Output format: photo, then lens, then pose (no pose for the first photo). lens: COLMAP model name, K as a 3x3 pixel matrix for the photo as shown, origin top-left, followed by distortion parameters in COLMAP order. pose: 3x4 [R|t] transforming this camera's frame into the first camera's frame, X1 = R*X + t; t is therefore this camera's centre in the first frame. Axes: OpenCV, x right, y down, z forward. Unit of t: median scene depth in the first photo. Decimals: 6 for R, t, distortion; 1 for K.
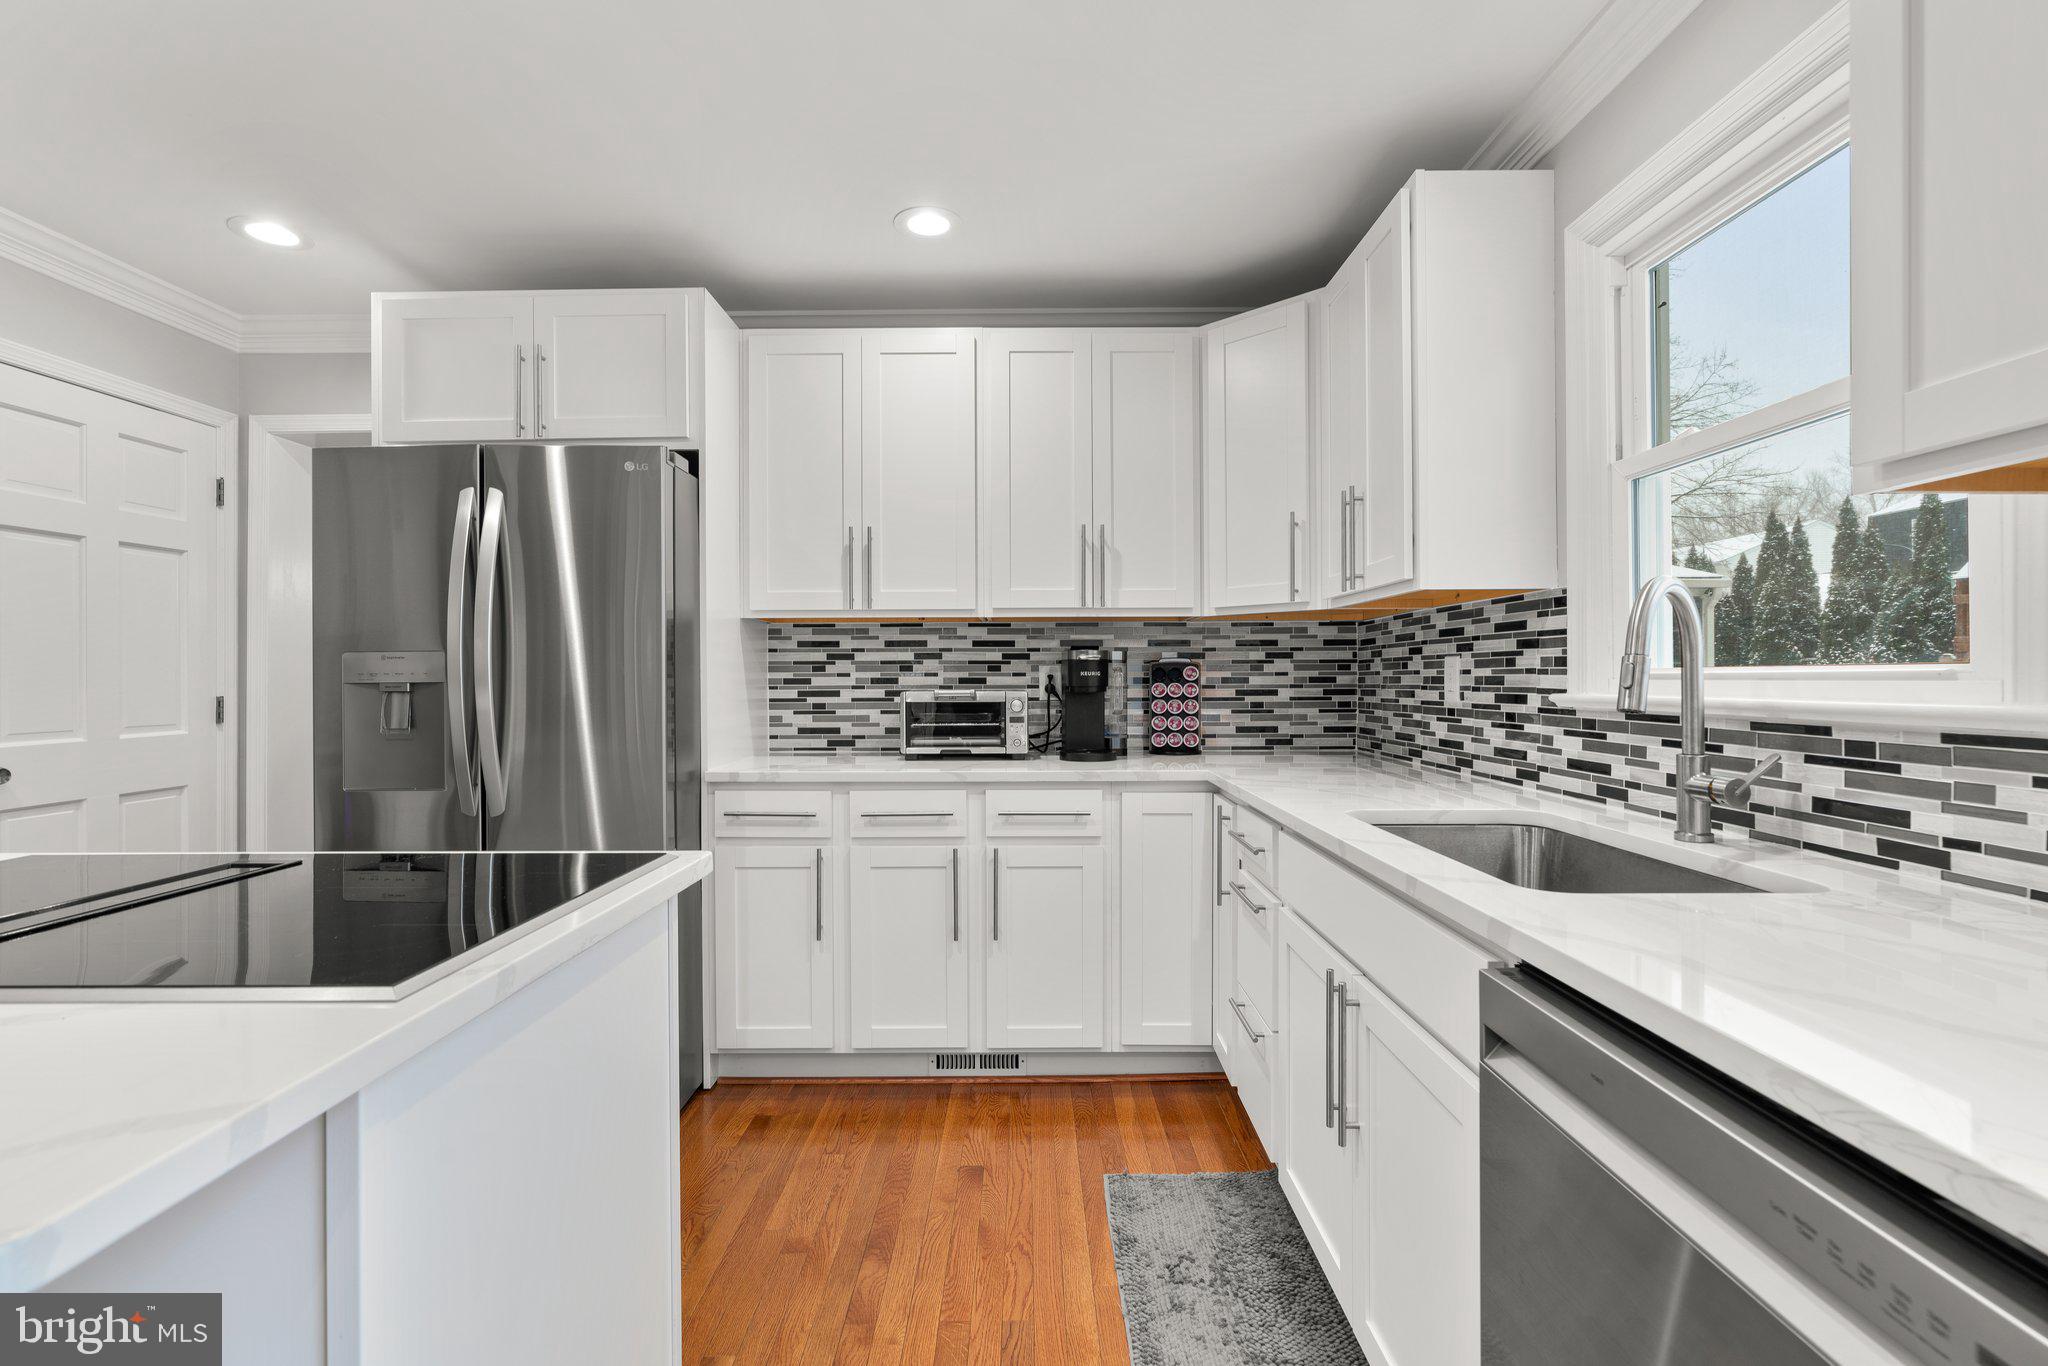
lens RADIAL K [[919.5, 0, 1027.2], [0, 919.5, 679.5], [0, 0, 1]] dist [-0.018709, 0.008743]
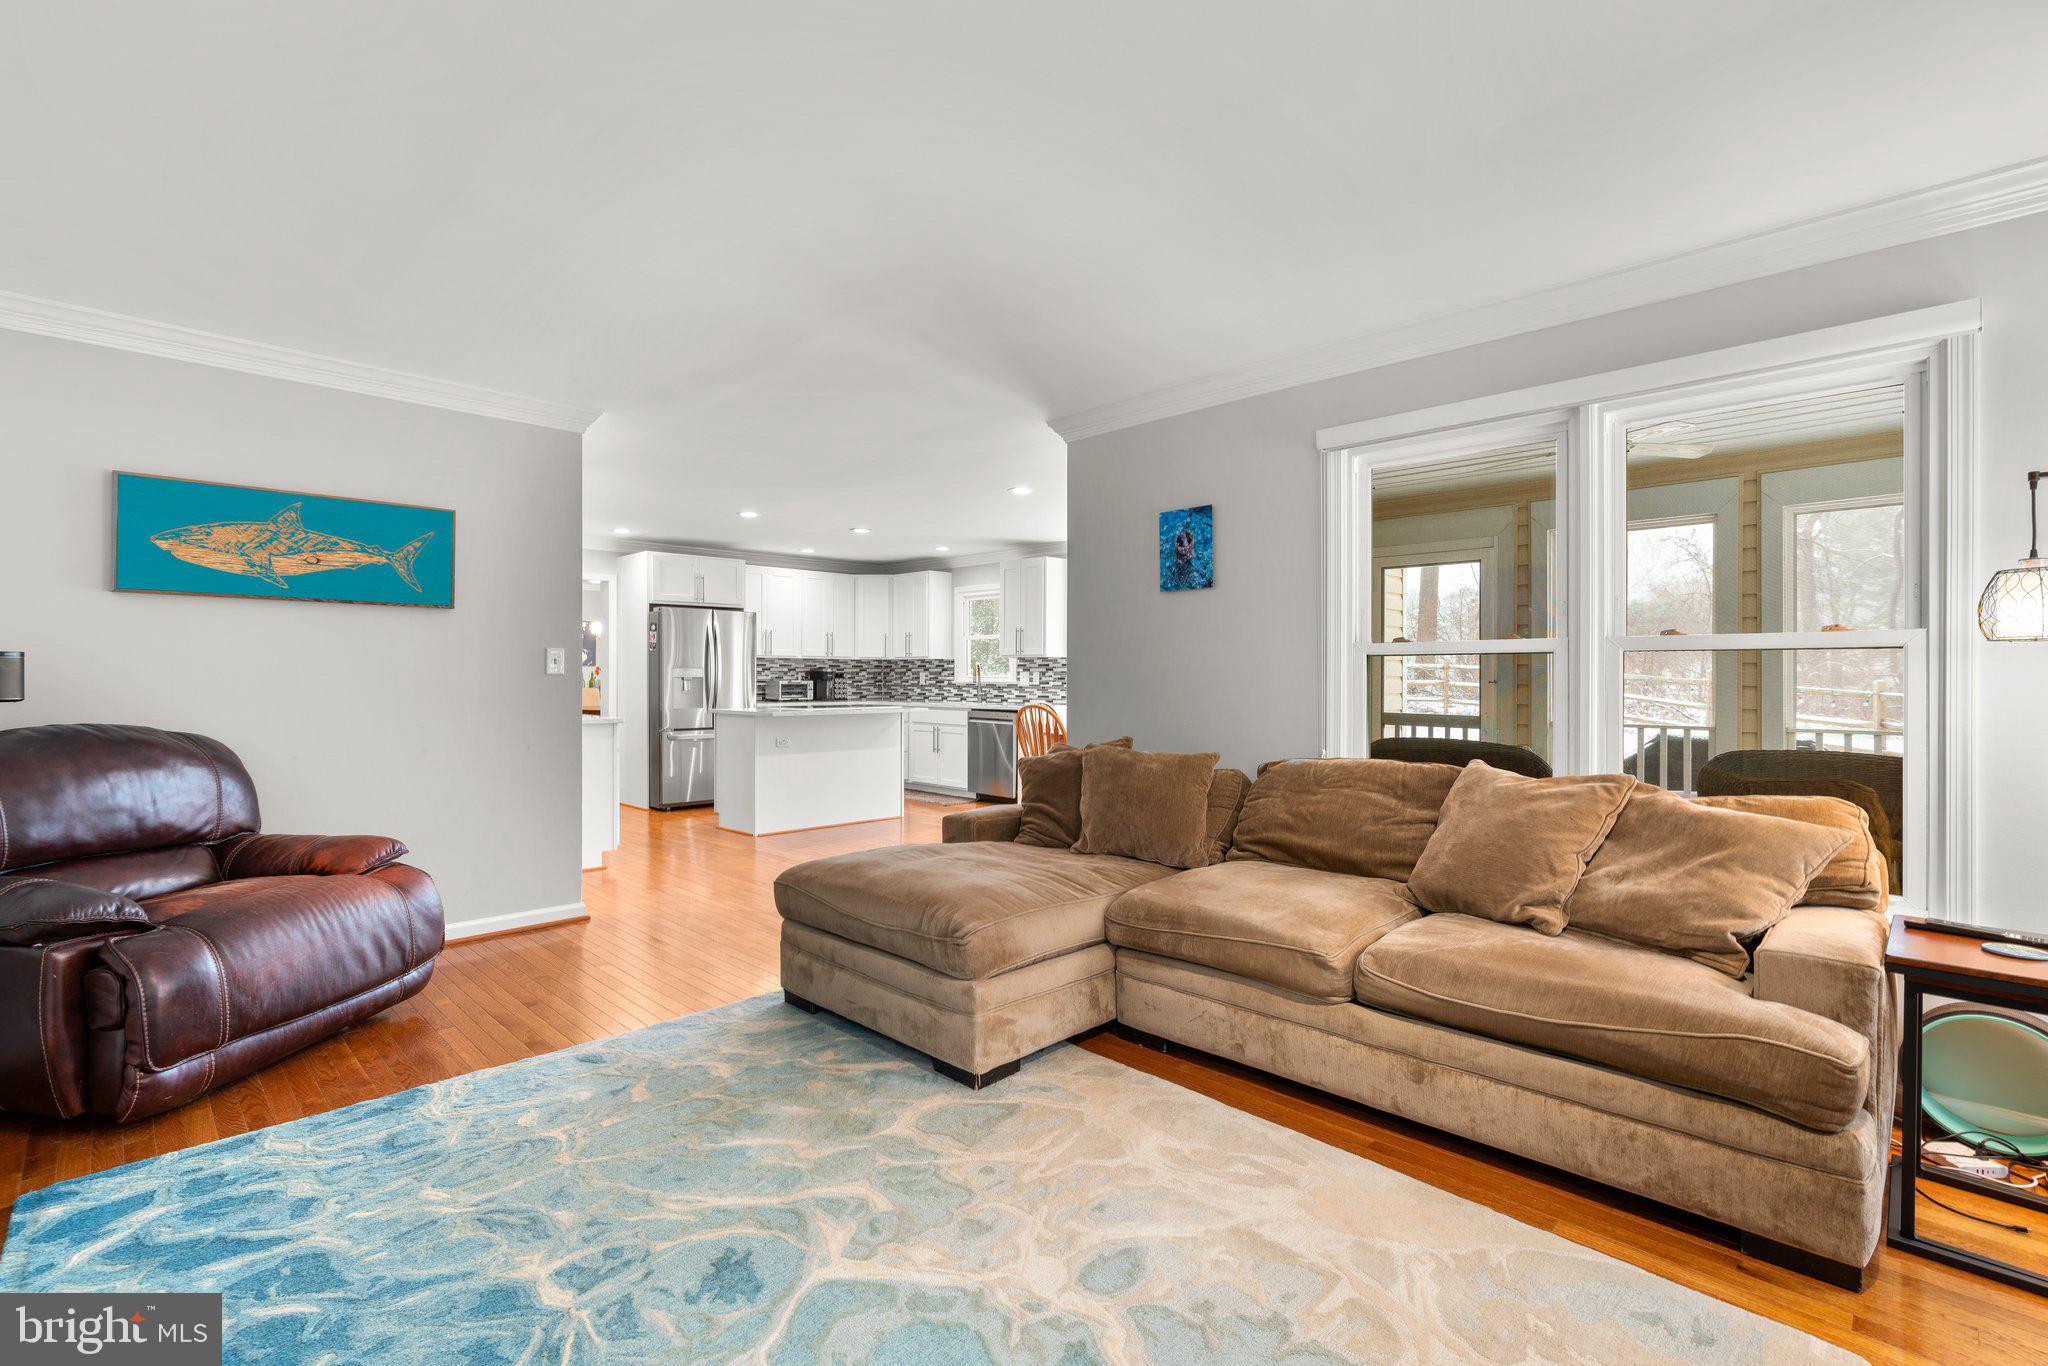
lens RADIAL K [[921.3, 0, 1019.9], [0, 921.3, 685.1], [0, 0, 1]] dist [-0.013319, 0.000390]
pose [[0.705003, -0.000370, 0.709205, -1.846177], [-0.002924, 0.999990, 0.003429, 0.014611], [-0.709199, -0.004491, 0.704994, -1.898367]]
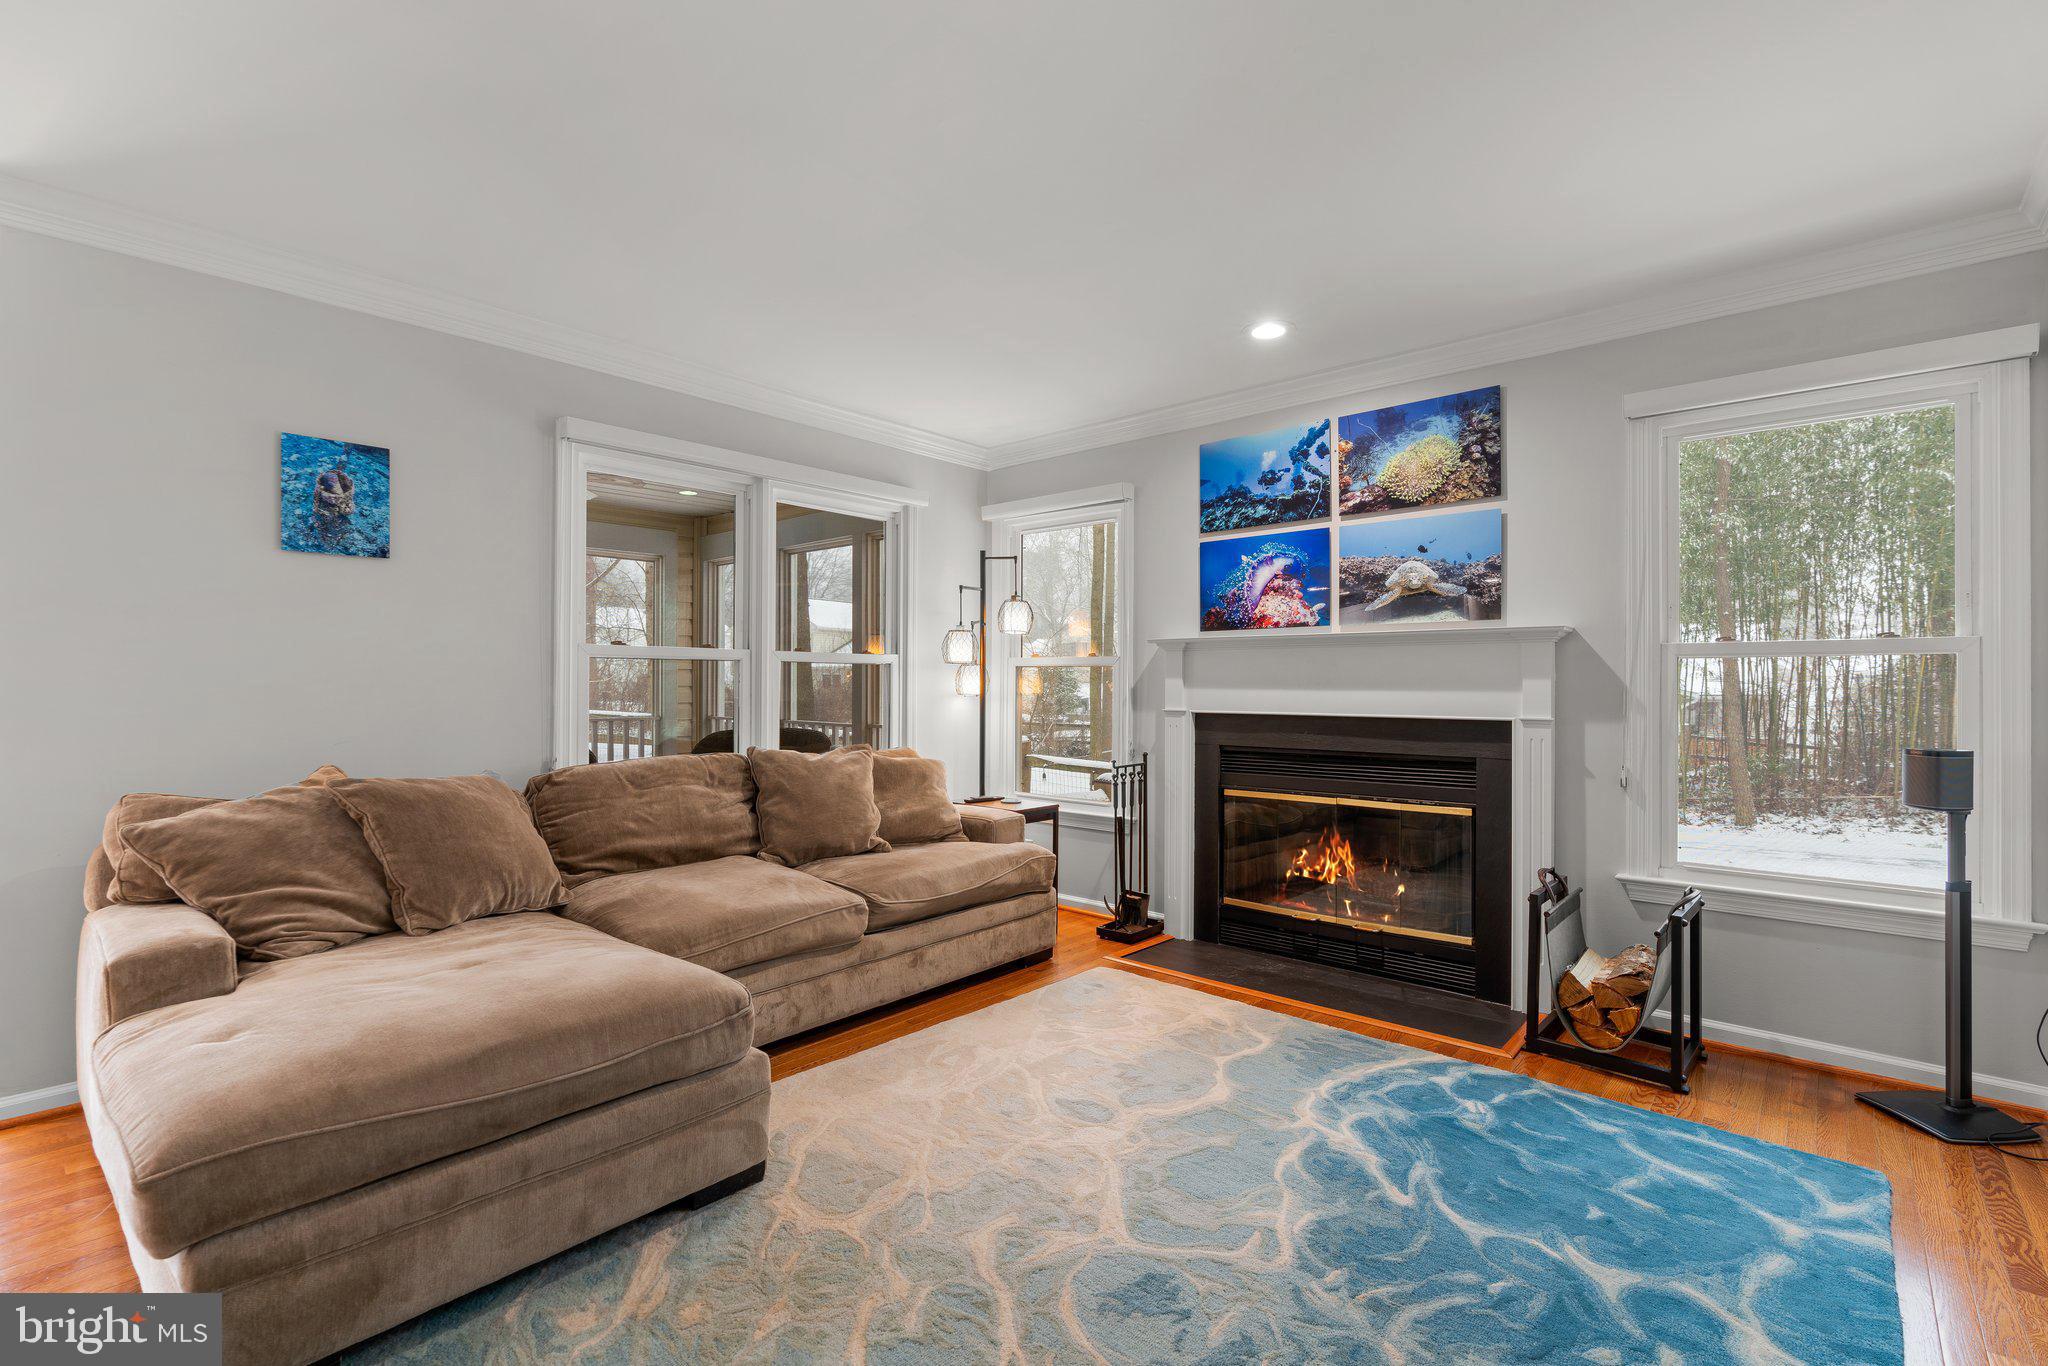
lens RADIAL K [[917.5, 0, 1018.2], [0, 917.5, 686.0], [0, 0, 1]] dist [-0.022688, 0.009504]
pose [[-0.746161, -0.000855, 0.665765, -1.881115], [0.001088, 0.999996, 0.002504, 0.014364], [-0.665765, 0.002593, -0.746157, -0.833801]]
